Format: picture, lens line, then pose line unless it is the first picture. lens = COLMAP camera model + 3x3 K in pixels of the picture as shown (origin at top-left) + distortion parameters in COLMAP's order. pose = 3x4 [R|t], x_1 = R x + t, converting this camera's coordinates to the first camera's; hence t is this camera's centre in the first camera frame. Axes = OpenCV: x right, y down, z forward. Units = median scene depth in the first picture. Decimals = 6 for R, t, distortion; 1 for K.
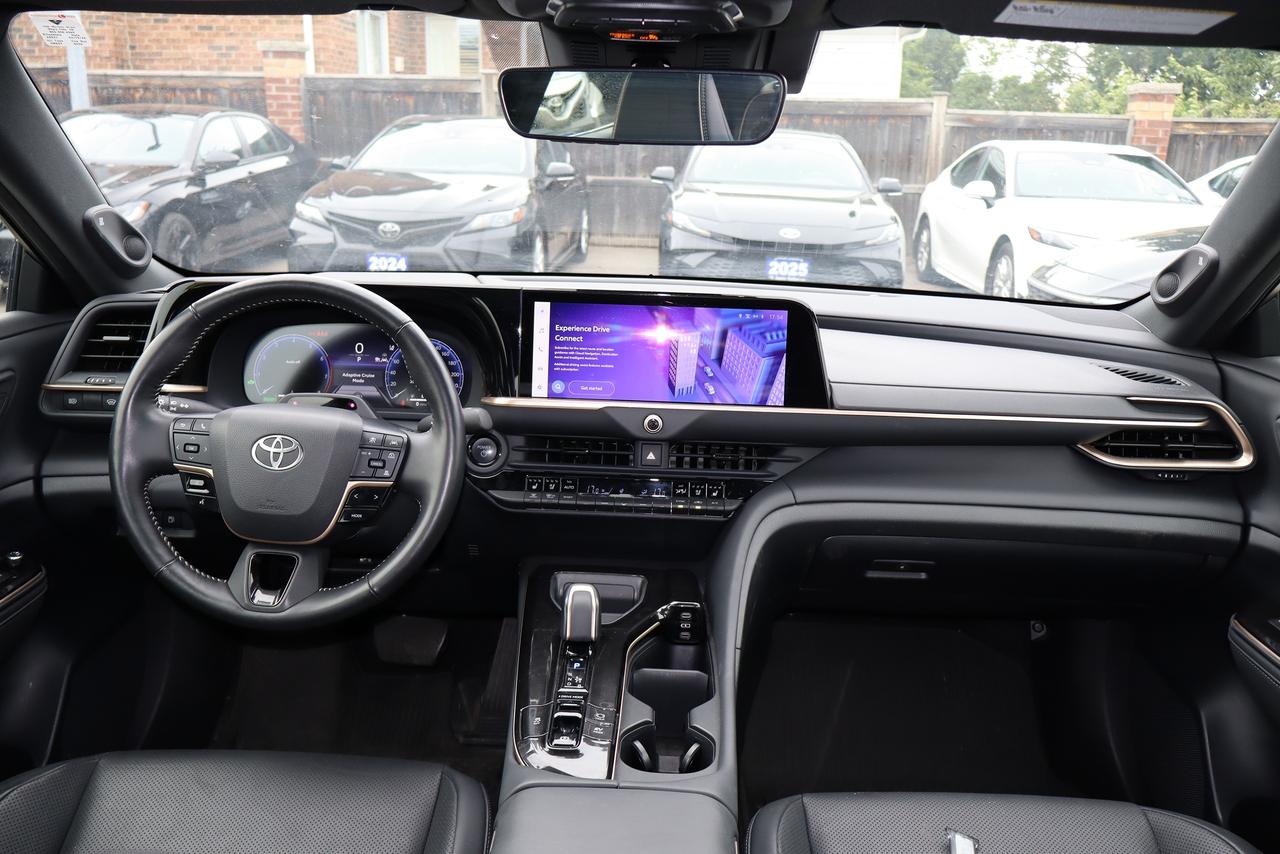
lens RADIAL K [[1102.7, 0, 641.0], [0, 1102.7, 431.3], [0, 0, 1]] dist [0.003274, -0.001852]
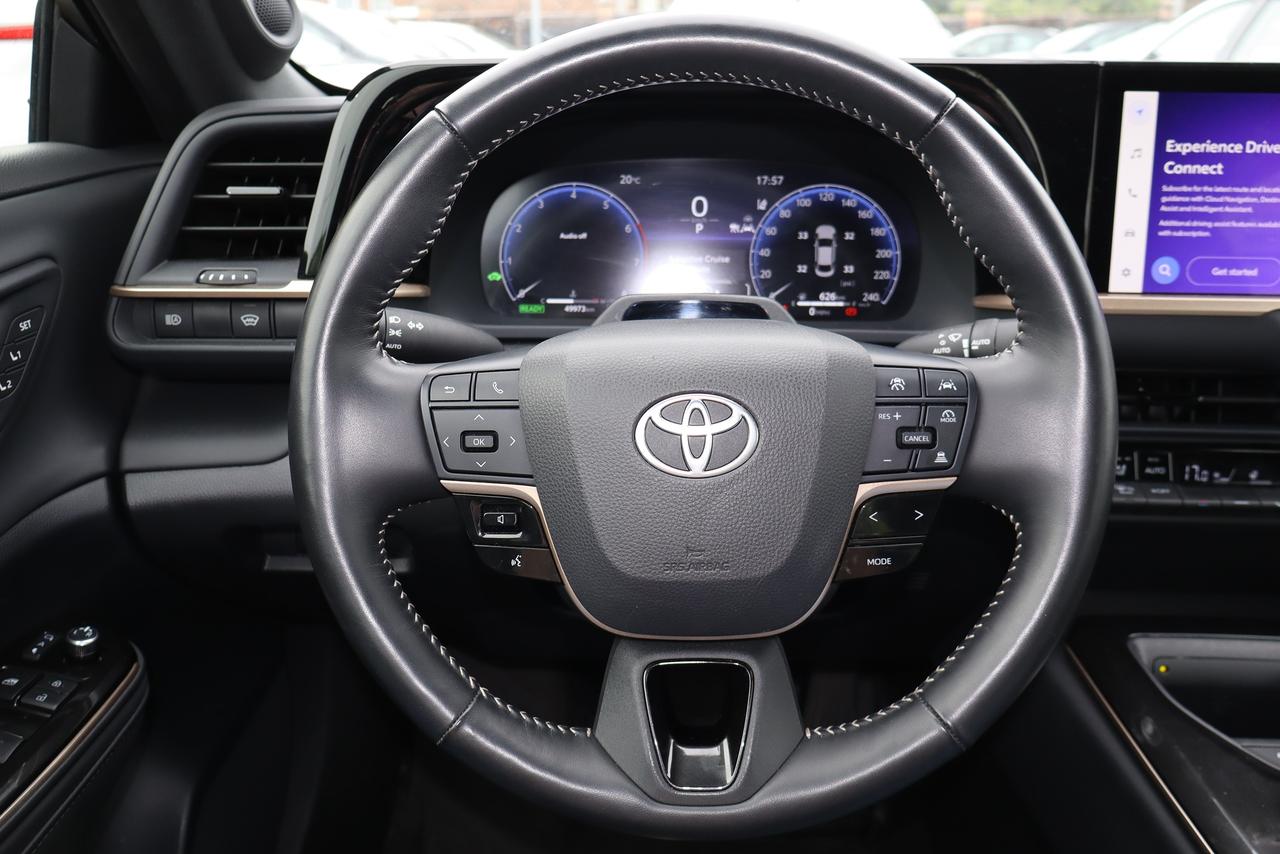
lens RADIAL K [[1102.7, 0, 646.0], [0, 1102.7, 427.1], [0, 0, 1]] dist [0.003274, -0.001852]
pose [[0.999769, -0.019768, -0.008470, -0.296322], [0.020430, 0.996005, 0.086933, -0.018027], [0.006718, -0.087086, 0.996178, 0.496040]]
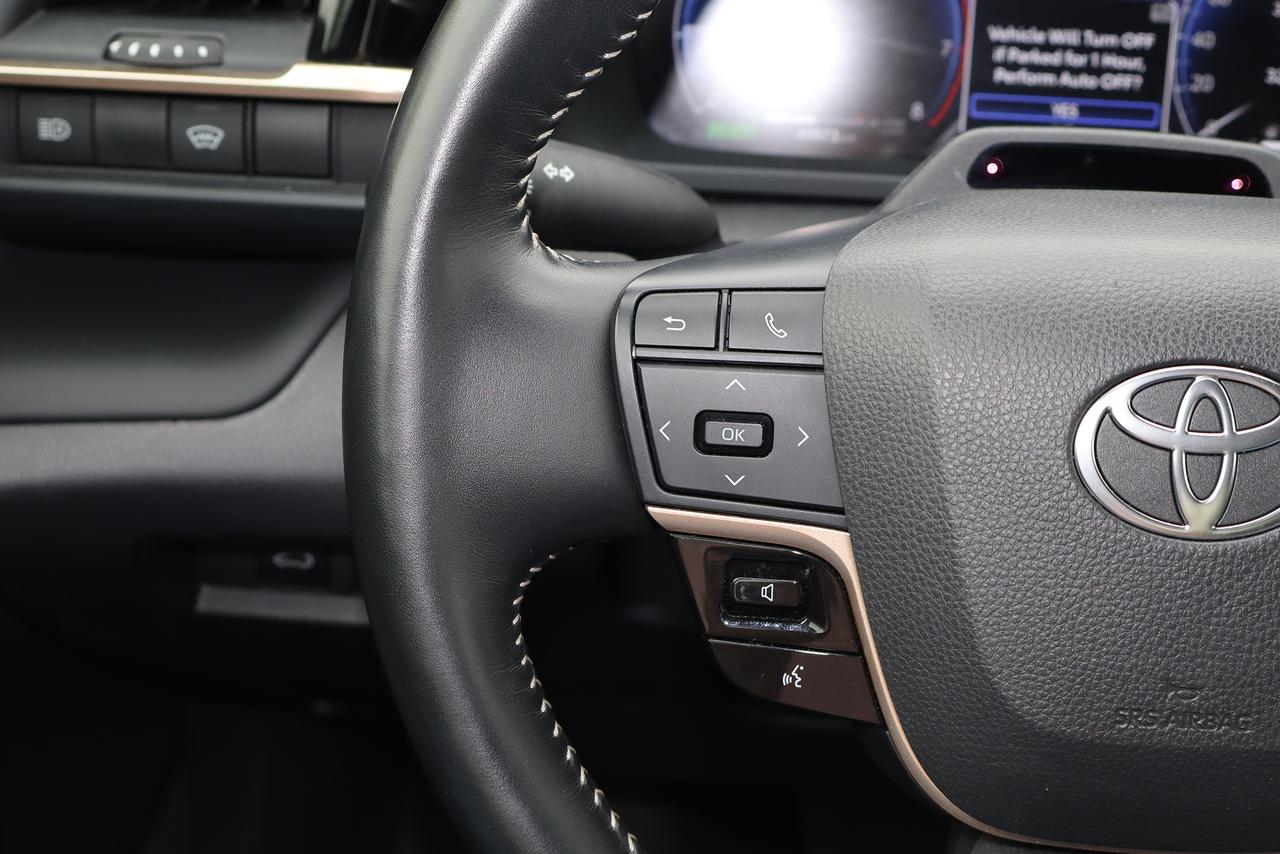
lens RADIAL K [[1962.3, 0, 635.1], [0, 1962.3, 423.5], [0, 0, 1]] dist [-0.001153, 0.000000]
pose [[0.998620, 0.030718, -0.042598, -0.359617], [-0.023764, 0.987614, 0.155094, -0.033991], [0.046834, -0.153868, 0.986981, 0.545968]]
